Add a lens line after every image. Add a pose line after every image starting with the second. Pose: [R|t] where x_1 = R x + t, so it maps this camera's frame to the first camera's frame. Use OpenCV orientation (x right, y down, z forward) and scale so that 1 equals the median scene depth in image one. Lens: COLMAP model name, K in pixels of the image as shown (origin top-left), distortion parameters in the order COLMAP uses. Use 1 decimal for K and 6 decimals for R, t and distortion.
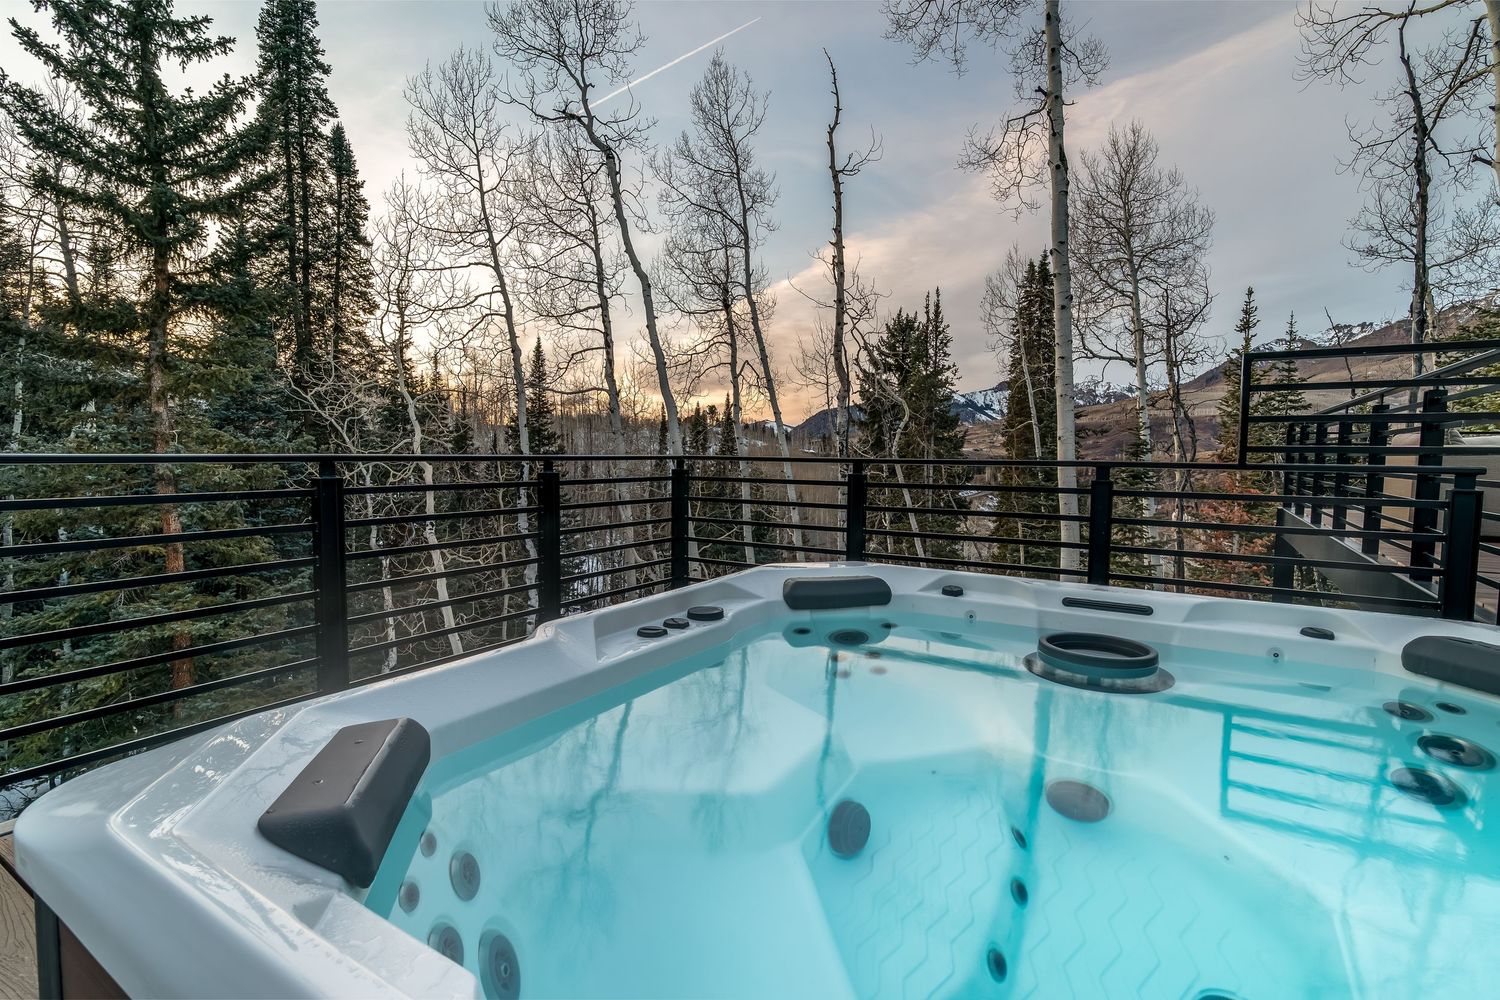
lens RADIAL K [[718.3, 0, 742.5], [0, 718.3, 500.9], [0, 0, 1]] dist [-0.001336, 0.001427]
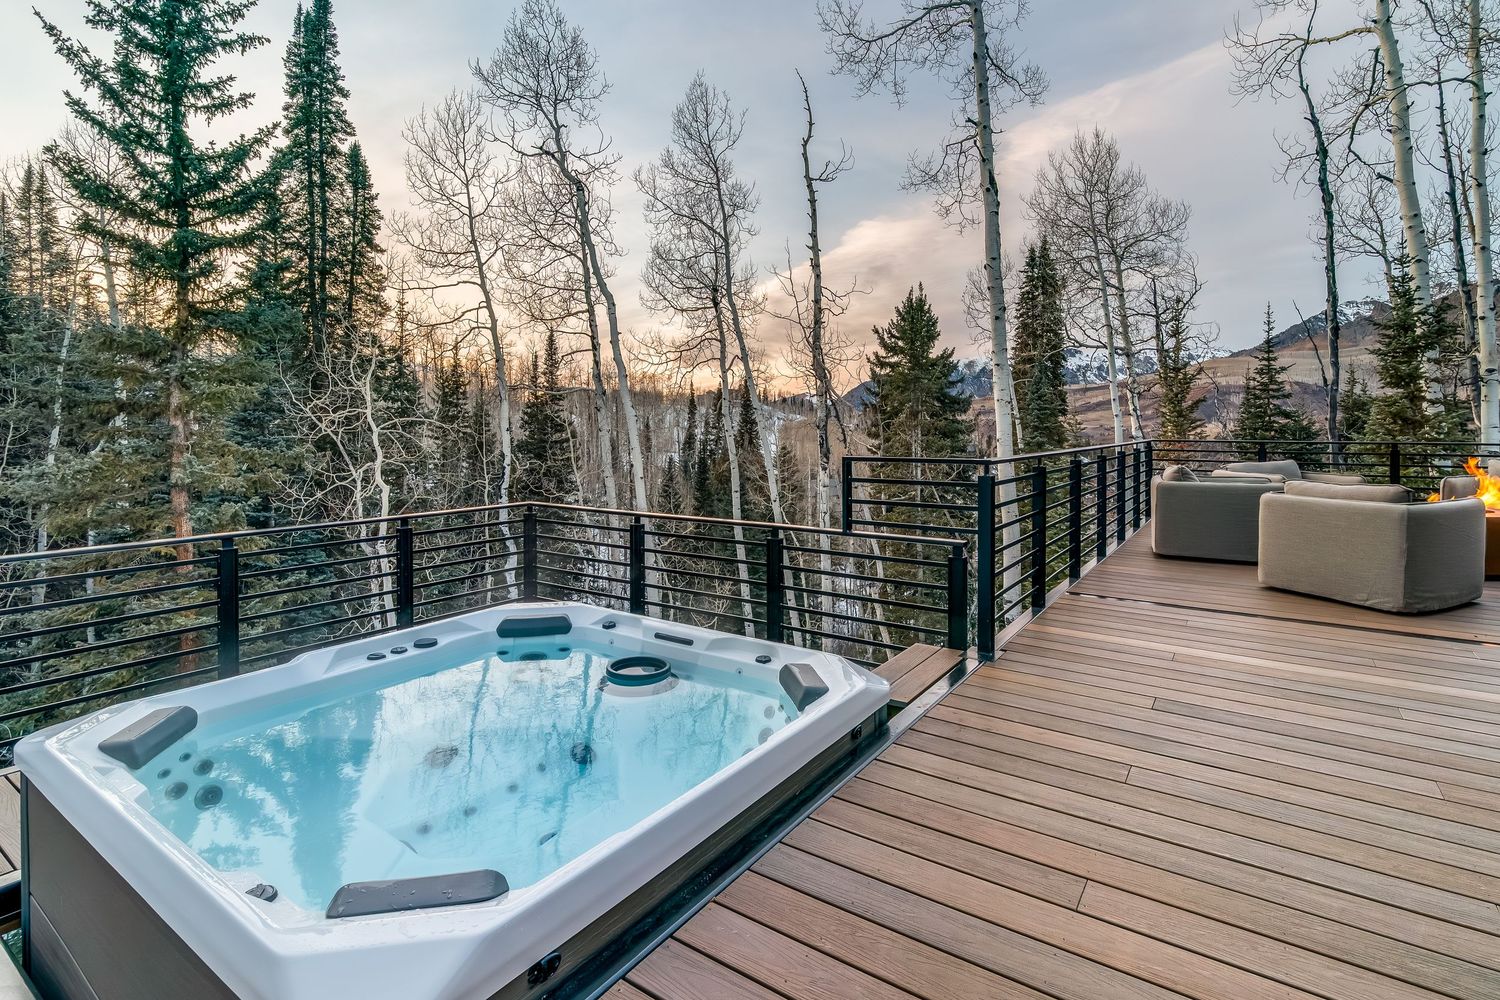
lens RADIAL K [[751.0, 0, 752.3], [0, 751.0, 433.5], [0, 0, 1]] dist [-0.001735, 0.001210]
pose [[0.999009, -0.009522, -0.043470, 0.114226], [0.007035, 0.998350, -0.056996, -0.032718], [0.043941, 0.056633, 0.997428, -0.106507]]
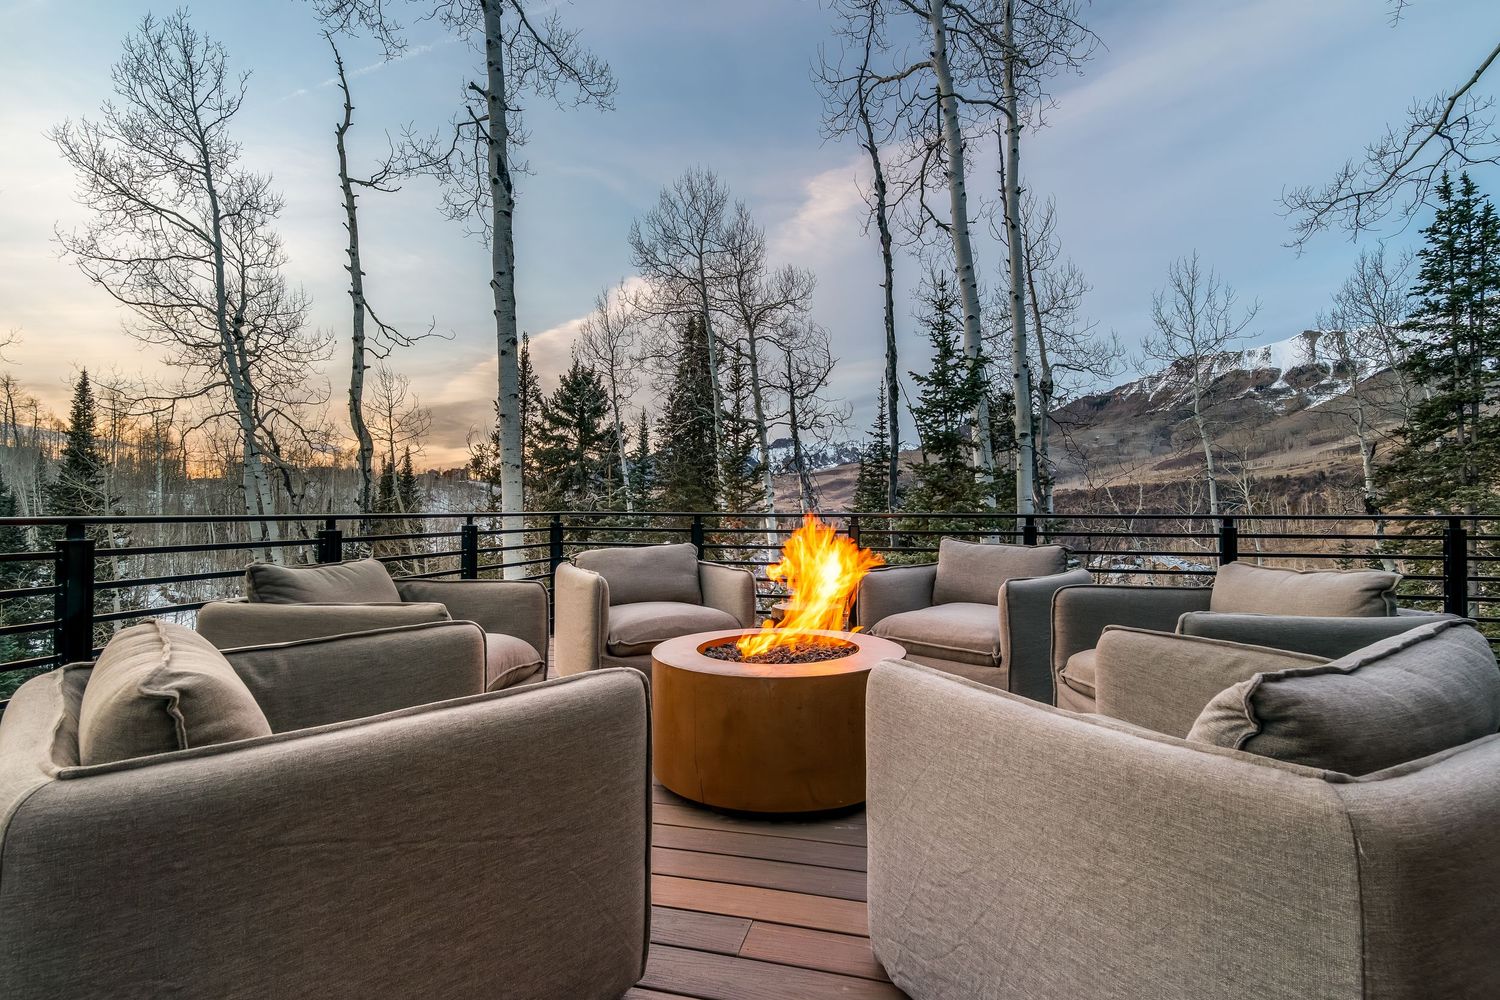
lens RADIAL K [[731.8, 0, 758.8], [0, 731.8, 498.3], [0, 0, 1]] dist [-0.001972, 0.000056]
pose [[0.953837, -0.004835, 0.300287, 0.412435], [0.028700, 0.996762, -0.075116, -0.036999], [-0.298951, 0.080266, 0.950887, 0.141956]]
